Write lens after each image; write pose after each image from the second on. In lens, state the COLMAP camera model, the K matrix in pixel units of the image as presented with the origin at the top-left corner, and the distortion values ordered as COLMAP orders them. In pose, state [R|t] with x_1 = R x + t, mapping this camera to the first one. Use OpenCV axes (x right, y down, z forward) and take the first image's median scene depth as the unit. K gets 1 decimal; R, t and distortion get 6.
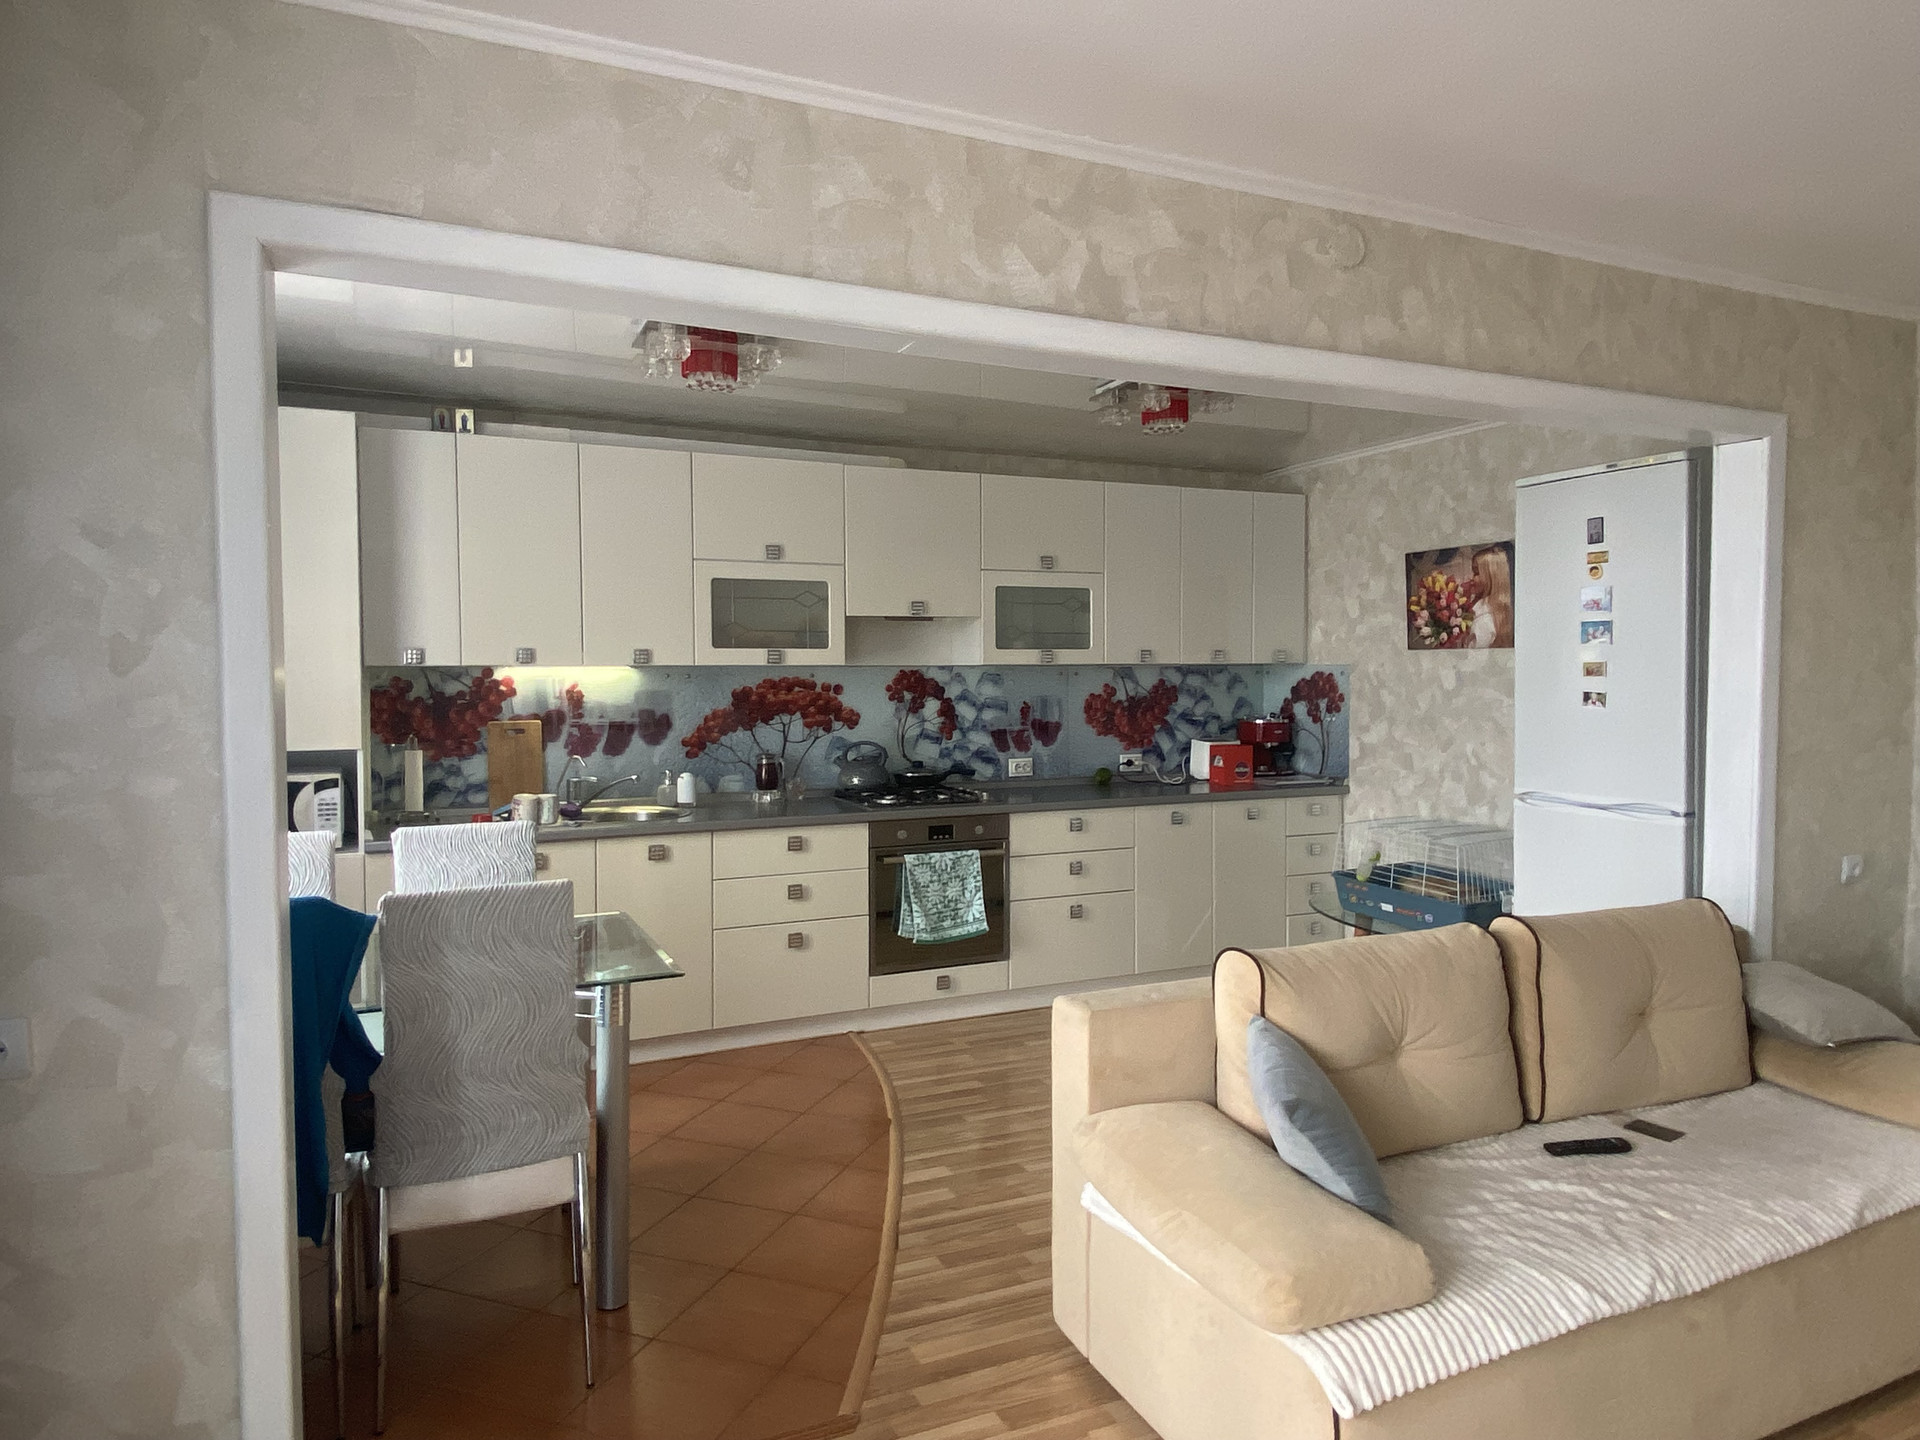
lens RADIAL K [[1181.8, 0, 960.0], [0, 1181.8, 720.0], [0, 0, 1]] dist [0.051982, -0.052273]
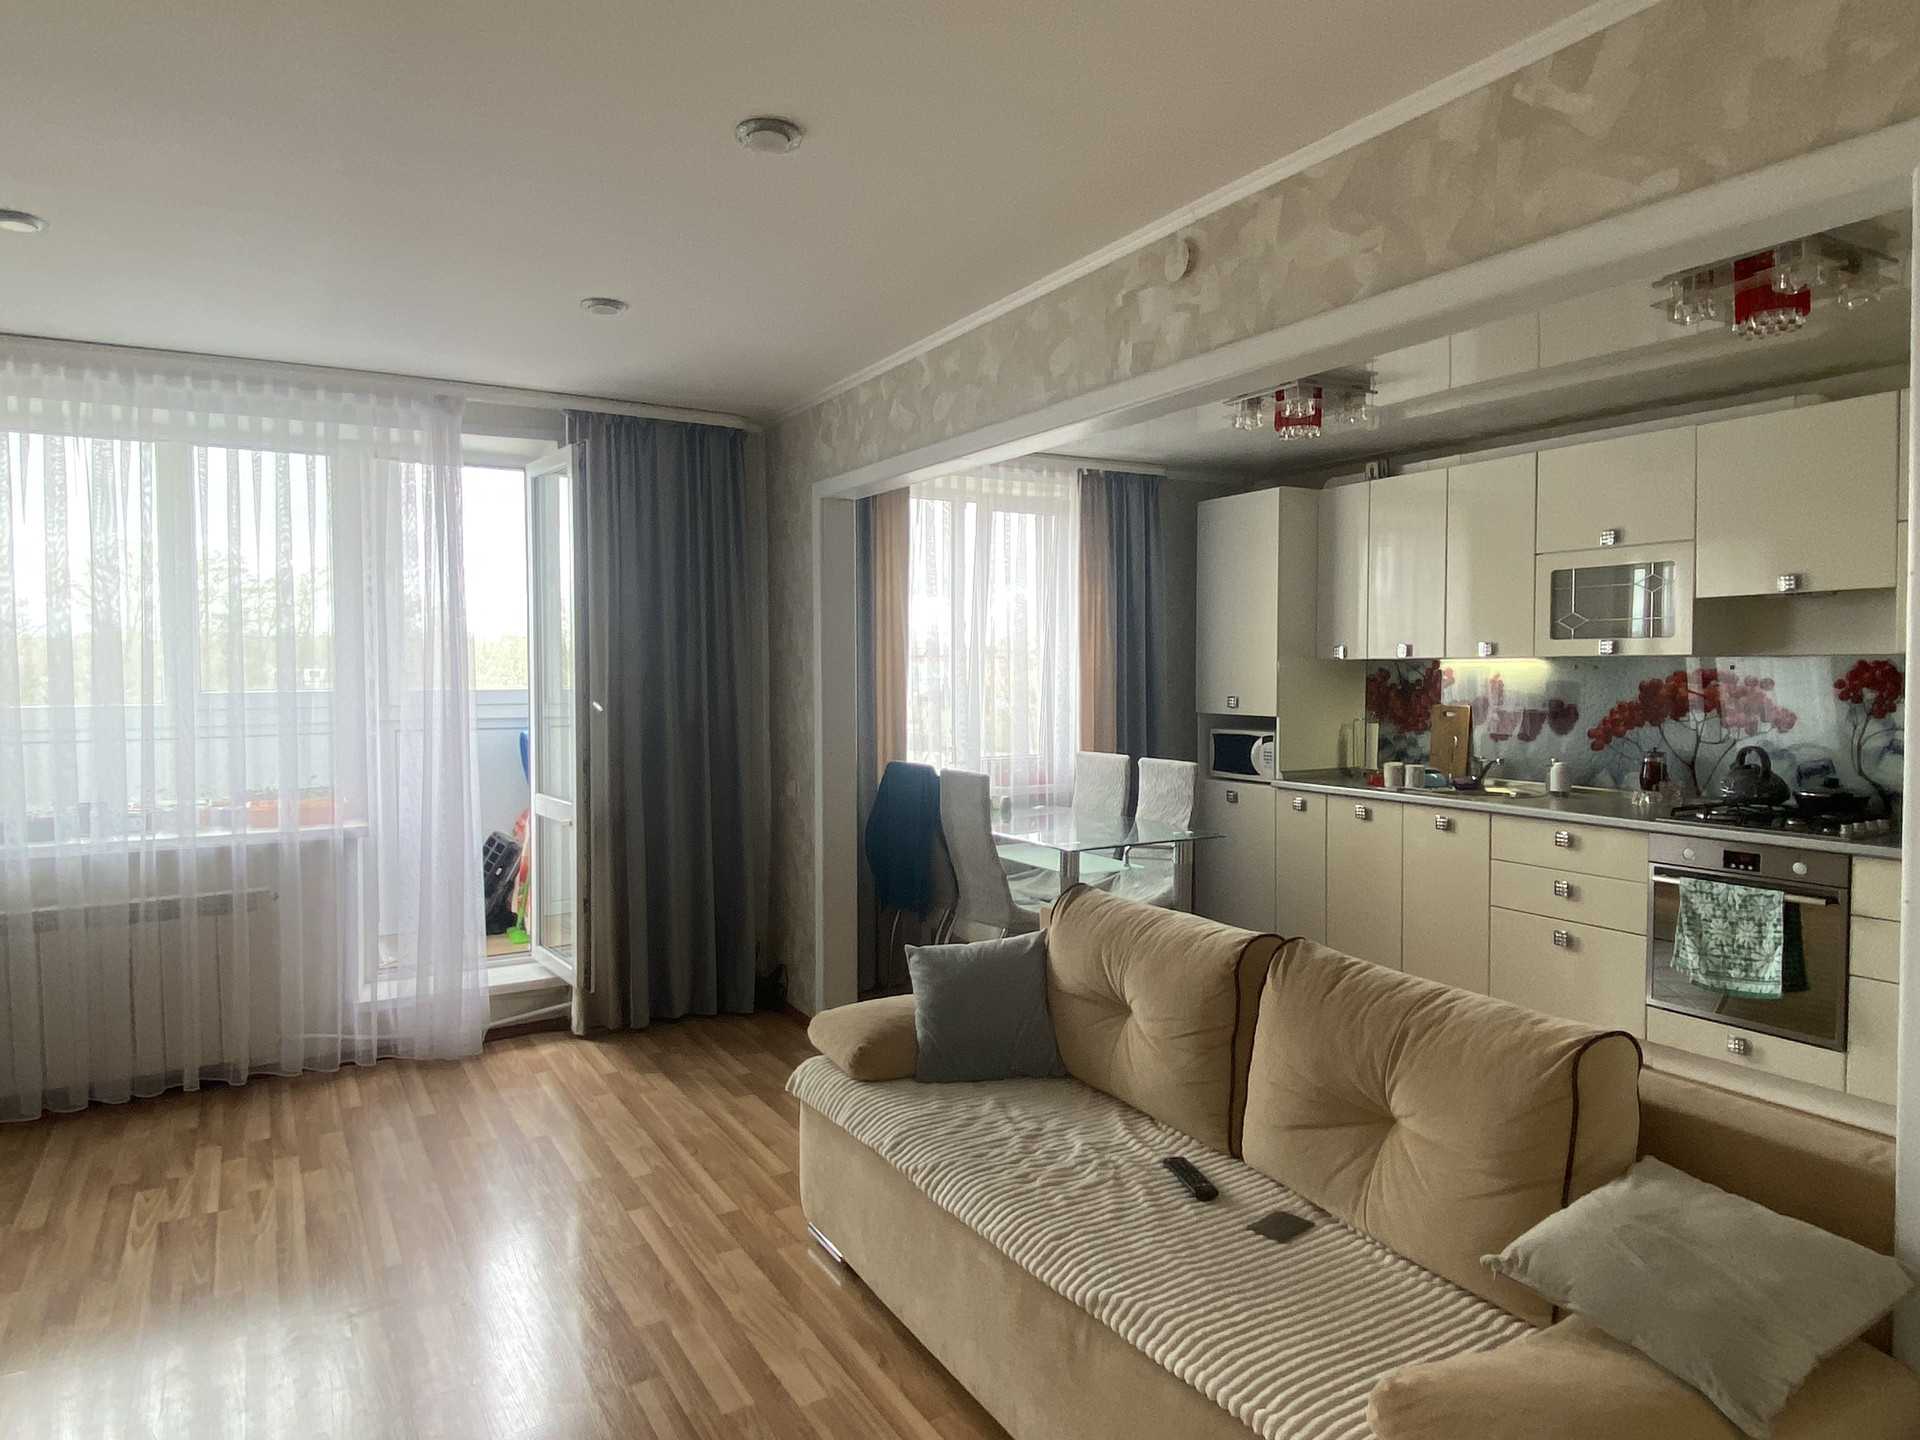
lens RADIAL K [[1181.8, 0, 960.0], [0, 1181.8, 720.0], [0, 0, 1]] dist [0.051982, -0.052273]
pose [[0.103043, 0.046563, -0.993586, 0.739828], [-0.043306, 0.998167, 0.042287, -0.012844], [0.993734, 0.038671, 0.104870, 0.378823]]
